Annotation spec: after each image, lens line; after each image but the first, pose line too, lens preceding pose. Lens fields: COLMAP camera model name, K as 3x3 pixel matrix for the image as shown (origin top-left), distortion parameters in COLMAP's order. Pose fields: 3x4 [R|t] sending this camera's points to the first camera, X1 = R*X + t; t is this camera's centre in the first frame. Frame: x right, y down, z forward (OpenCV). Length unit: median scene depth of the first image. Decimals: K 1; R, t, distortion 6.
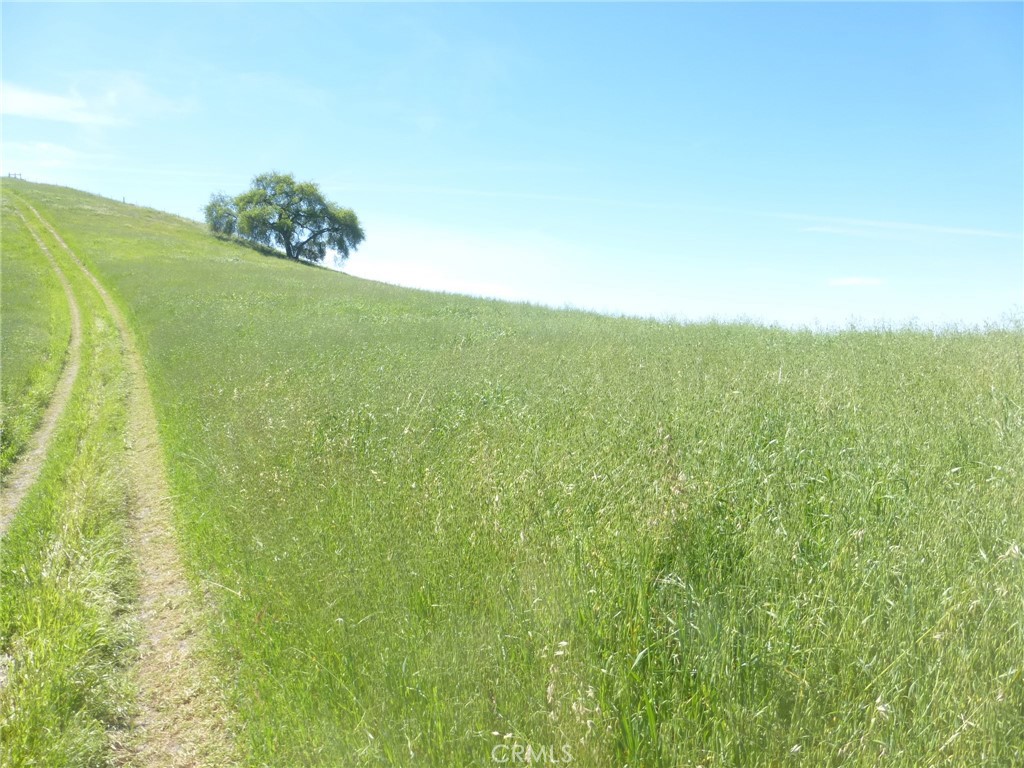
lens RADIAL K [[762.3, 0, 512.7], [0, 762.3, 383.8], [0, 0, 1]] dist [-0.032619, 0.048491]
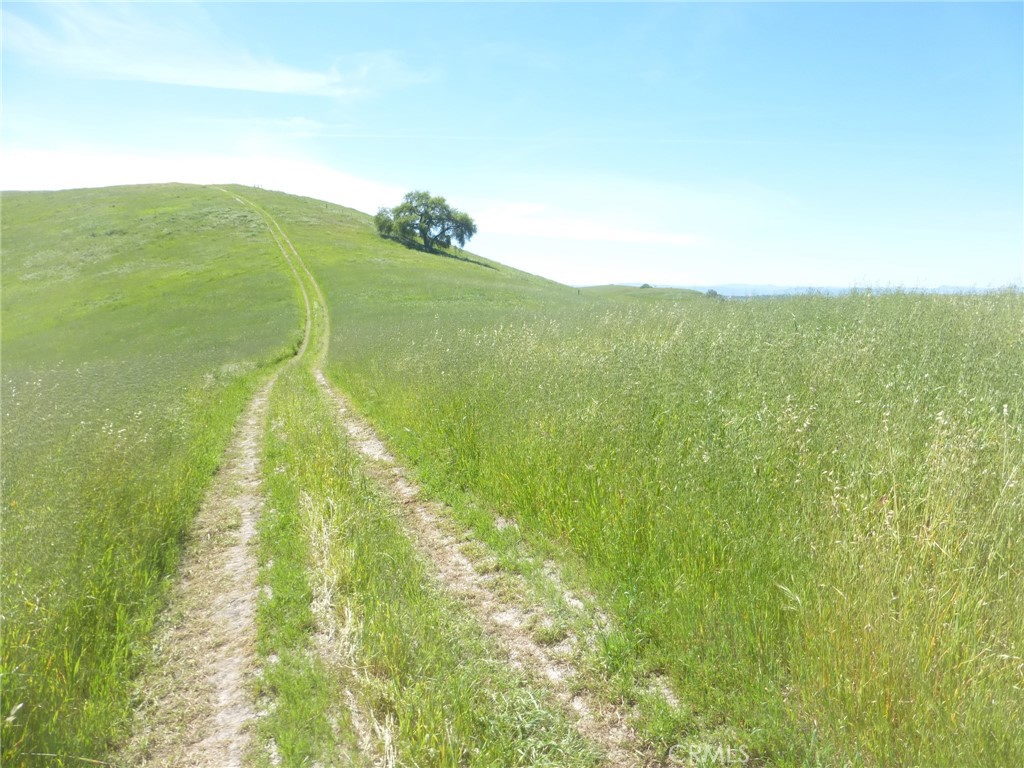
lens RADIAL K [[762.3, 0, 506.3], [0, 762.3, 379.7], [0, 0, 1]] dist [-0.032619, 0.048491]
pose [[0.969778, 0.021211, -0.243064, 0.233487], [-0.007086, 0.998242, 0.058840, 0.006674], [0.243885, -0.055340, 0.968224, -0.442268]]
